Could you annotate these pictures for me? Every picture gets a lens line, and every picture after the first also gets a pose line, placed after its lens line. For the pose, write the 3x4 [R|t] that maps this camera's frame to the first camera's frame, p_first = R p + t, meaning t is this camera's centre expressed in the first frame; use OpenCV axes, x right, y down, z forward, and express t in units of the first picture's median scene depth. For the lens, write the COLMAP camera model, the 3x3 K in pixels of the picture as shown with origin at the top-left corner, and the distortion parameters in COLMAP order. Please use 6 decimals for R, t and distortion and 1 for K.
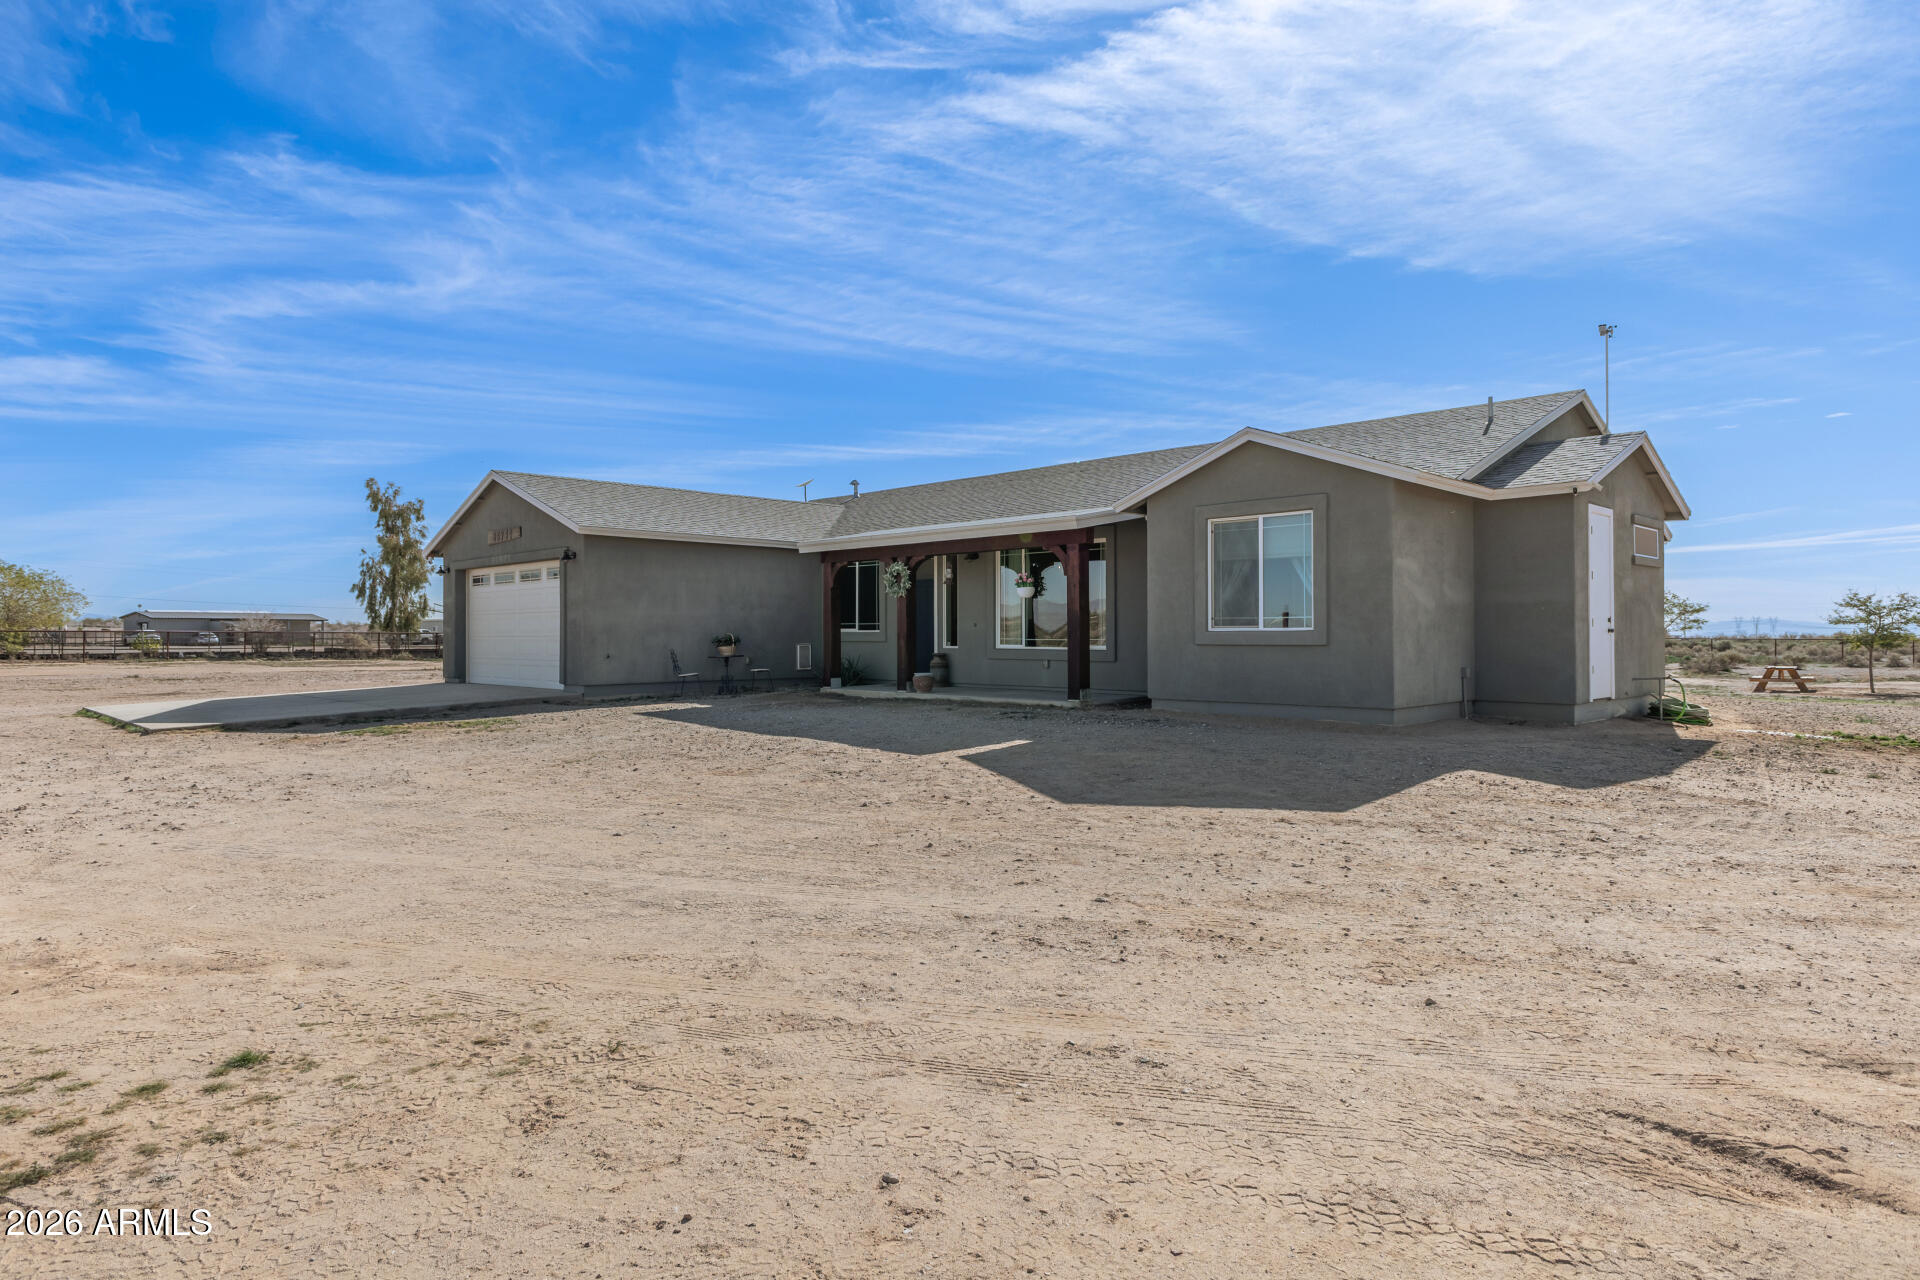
lens RADIAL K [[1091.4, 0, 963.9], [0, 1091.4, 635.5], [0, 0, 1]] dist [-0.003403, 0.000162]
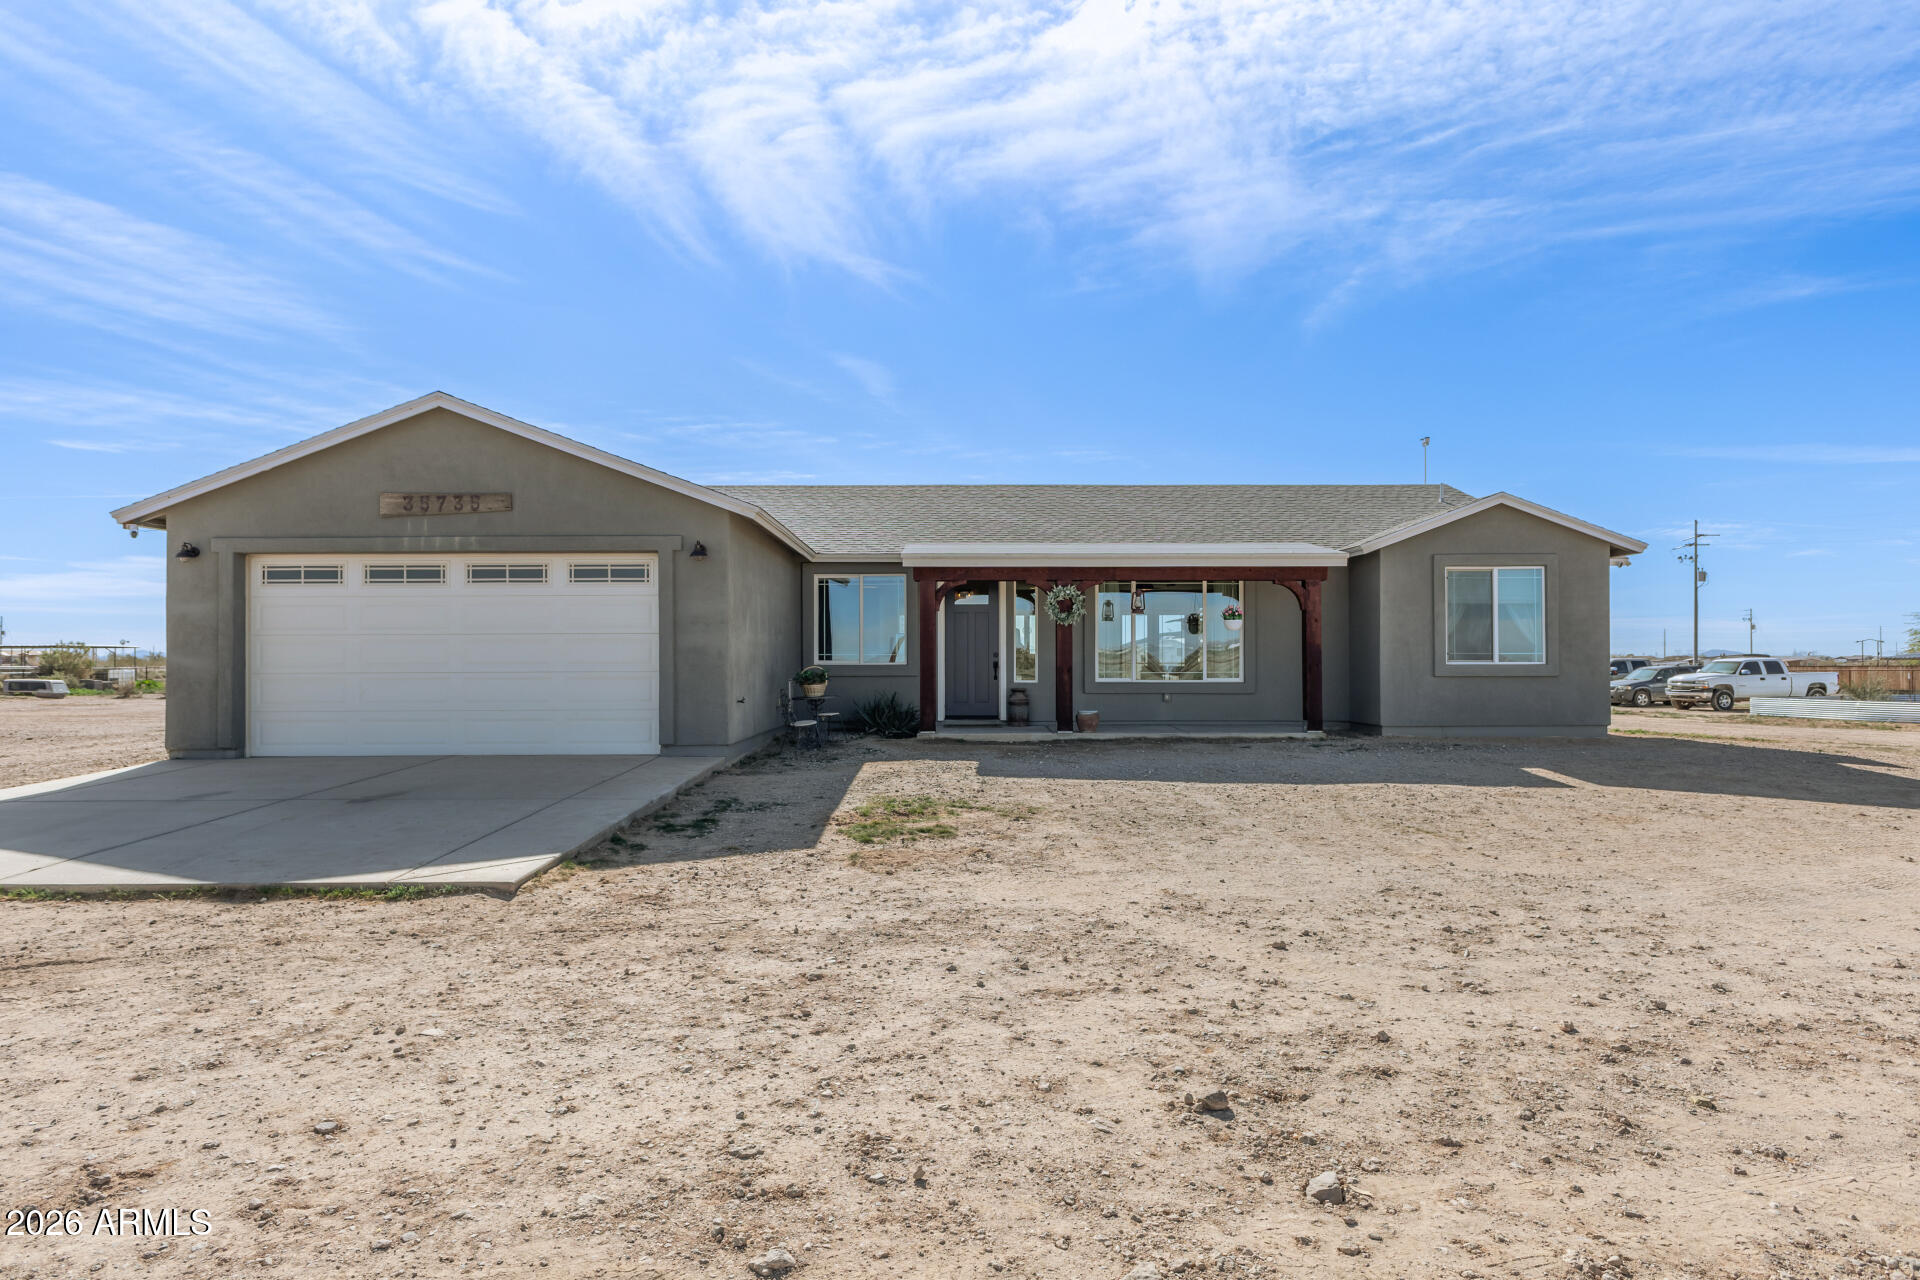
lens RADIAL K [[1091.4, 0, 955.8], [0, 1091.4, 657.2], [0, 0, 1]] dist [-0.003403, 0.000162]
pose [[0.705466, 0.004028, 0.708732, -0.650181], [0.001637, 0.999972, -0.007313, -0.002804], [-0.708742, 0.006319, 0.705440, 0.383651]]
